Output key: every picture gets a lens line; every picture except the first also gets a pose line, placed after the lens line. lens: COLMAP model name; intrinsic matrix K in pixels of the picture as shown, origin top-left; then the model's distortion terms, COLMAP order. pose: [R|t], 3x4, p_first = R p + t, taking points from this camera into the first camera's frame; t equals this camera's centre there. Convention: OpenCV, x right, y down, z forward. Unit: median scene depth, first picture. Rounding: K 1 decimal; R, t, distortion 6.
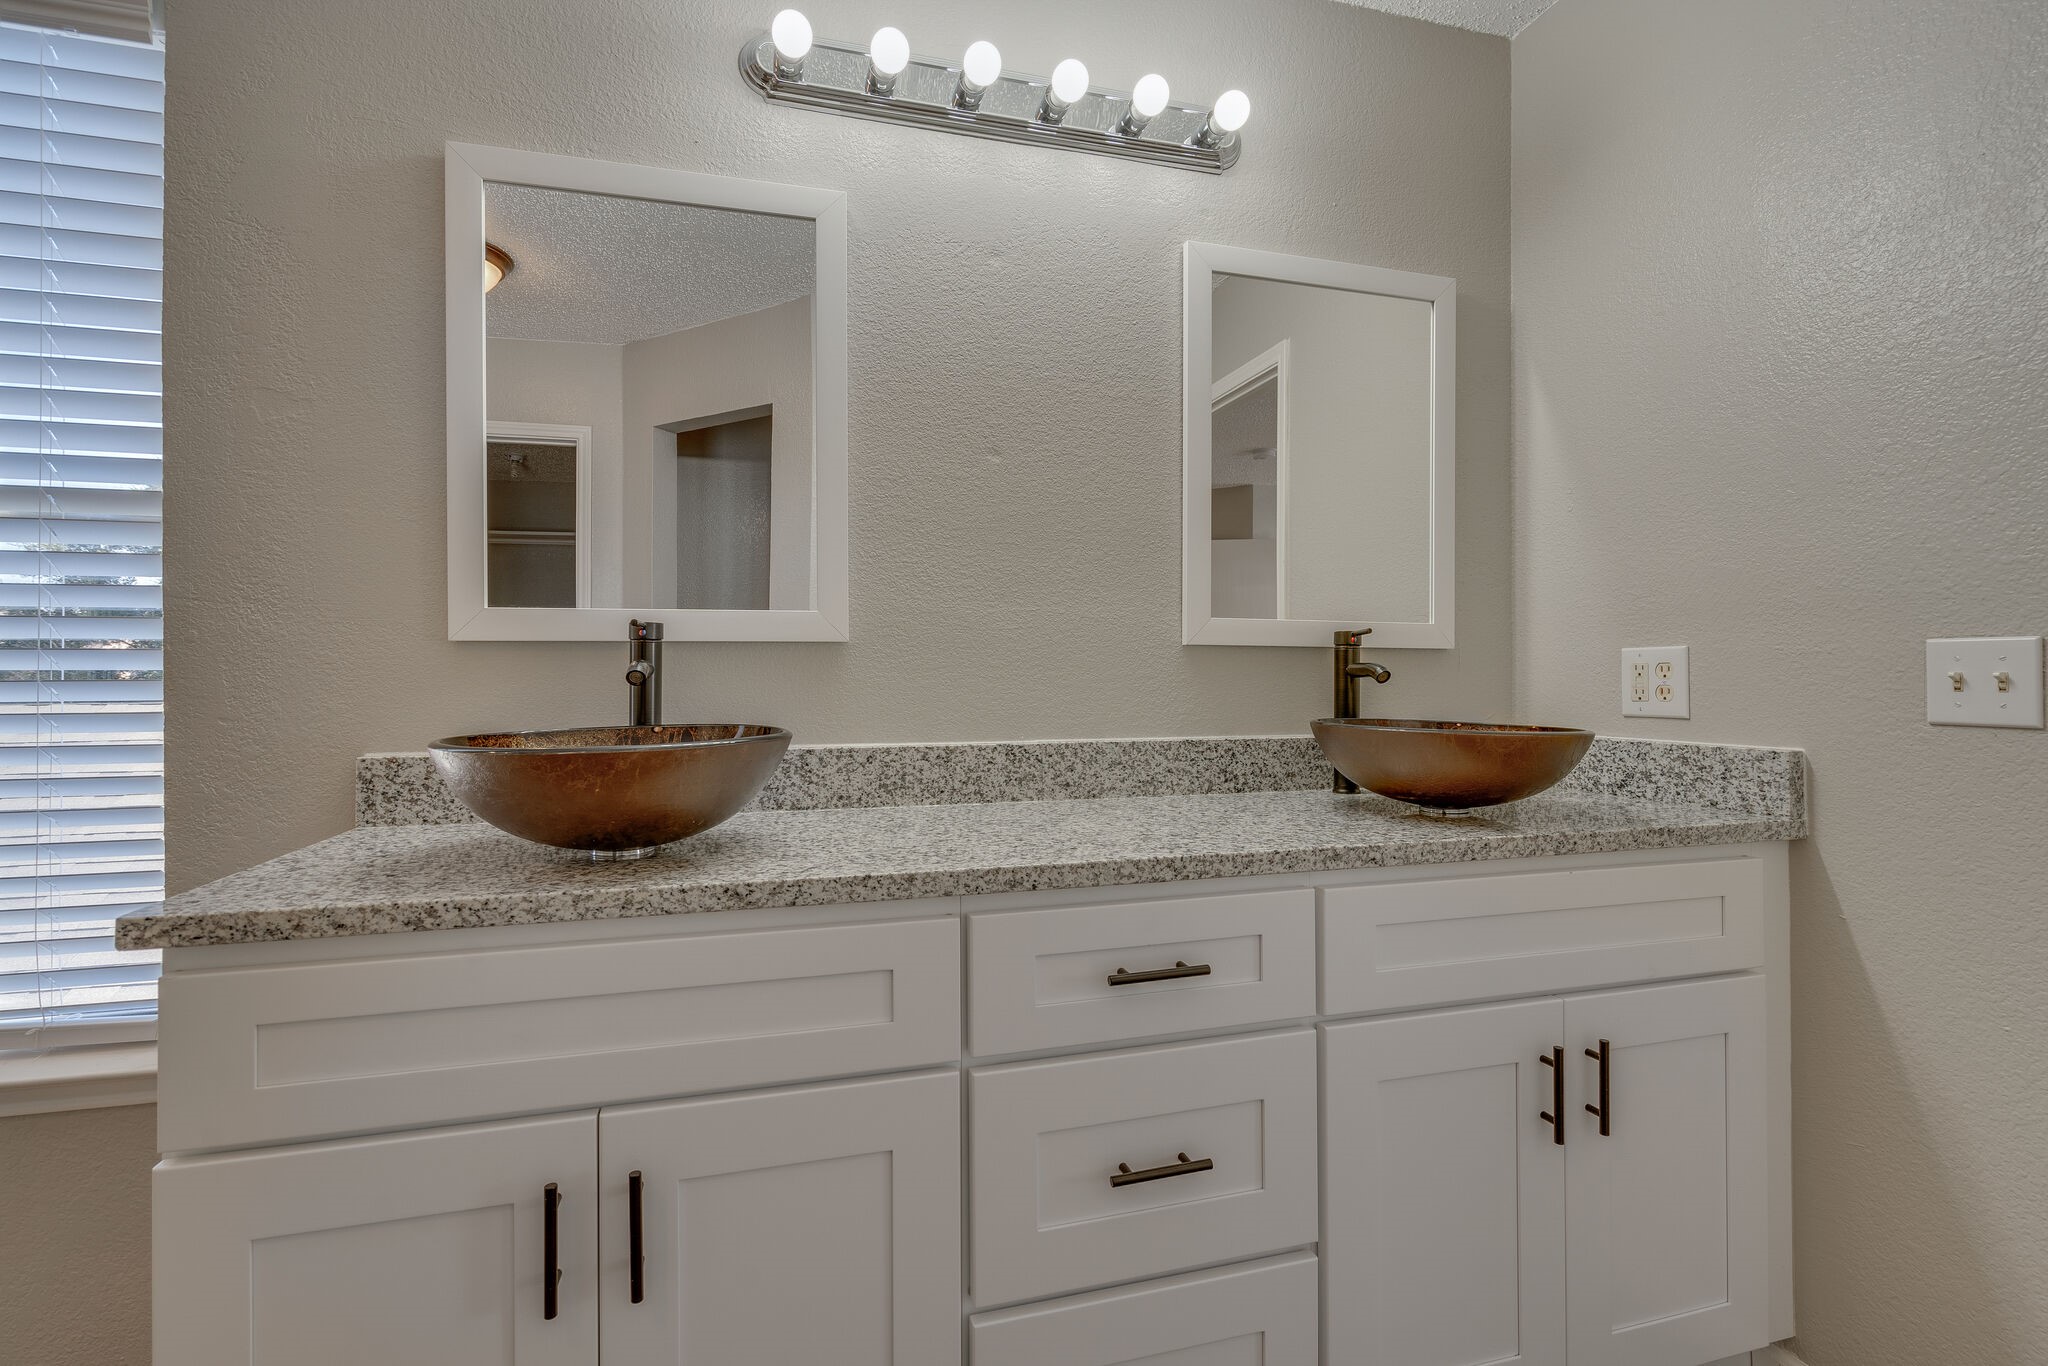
lens RADIAL K [[936.6, 0, 1016.8], [0, 936.6, 678.8], [0, 0, 1]] dist [-0.005044, 0.003658]
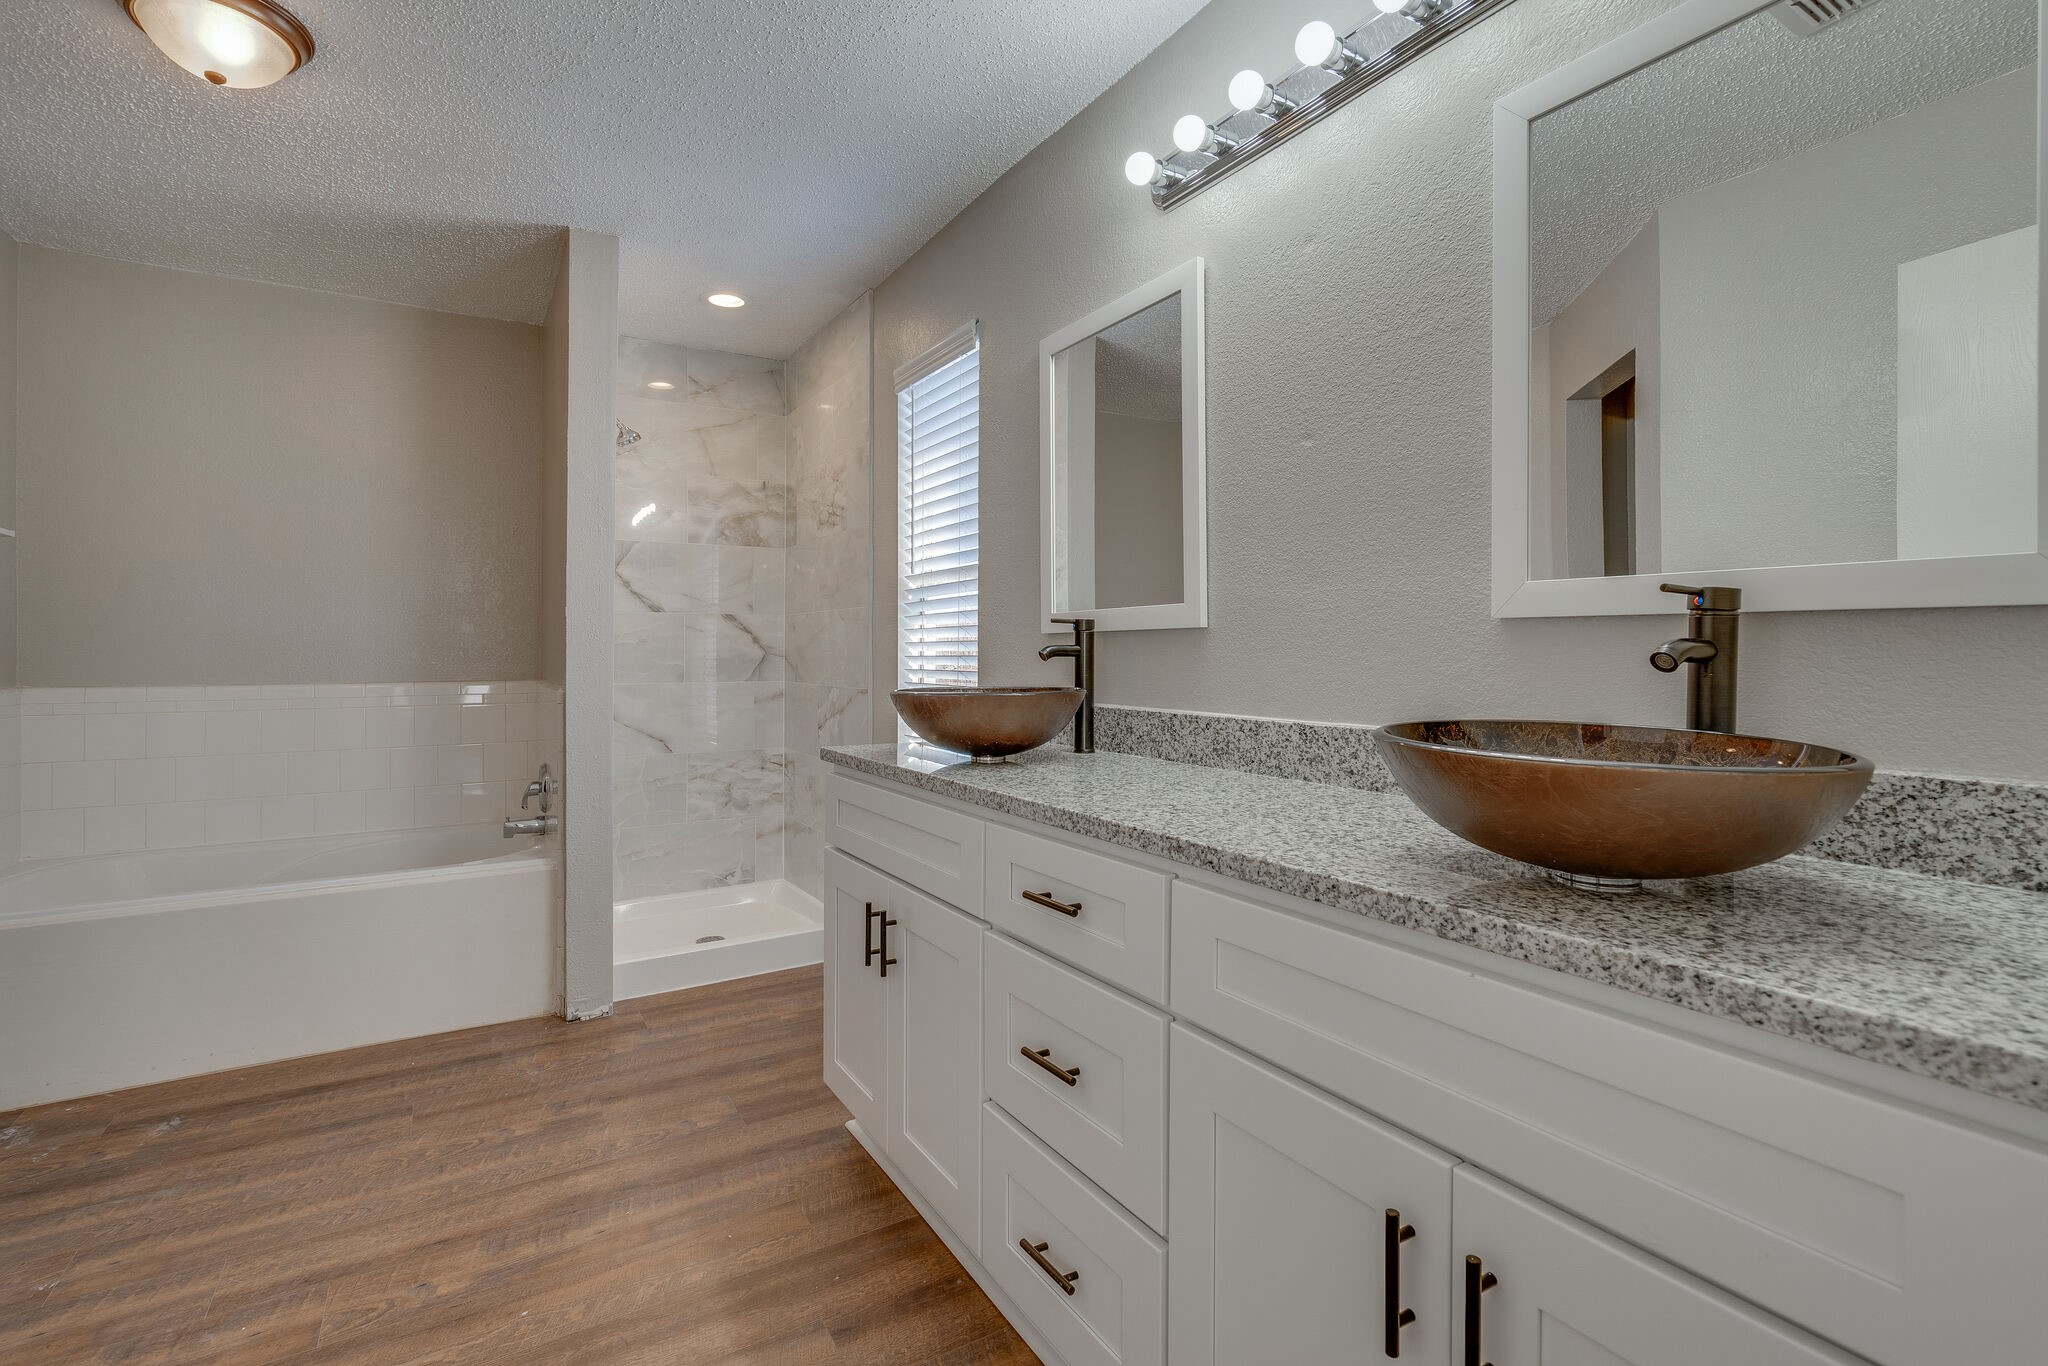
lens RADIAL K [[936.6, 0, 1005.8], [0, 936.6, 668.5], [0, 0, 1]] dist [-0.005044, 0.003658]
pose [[0.258651, 0.018757, -0.965789, 0.929726], [-0.005279, 0.999824, 0.018005, -0.007104], [0.965956, 0.000441, 0.258705, 0.446136]]
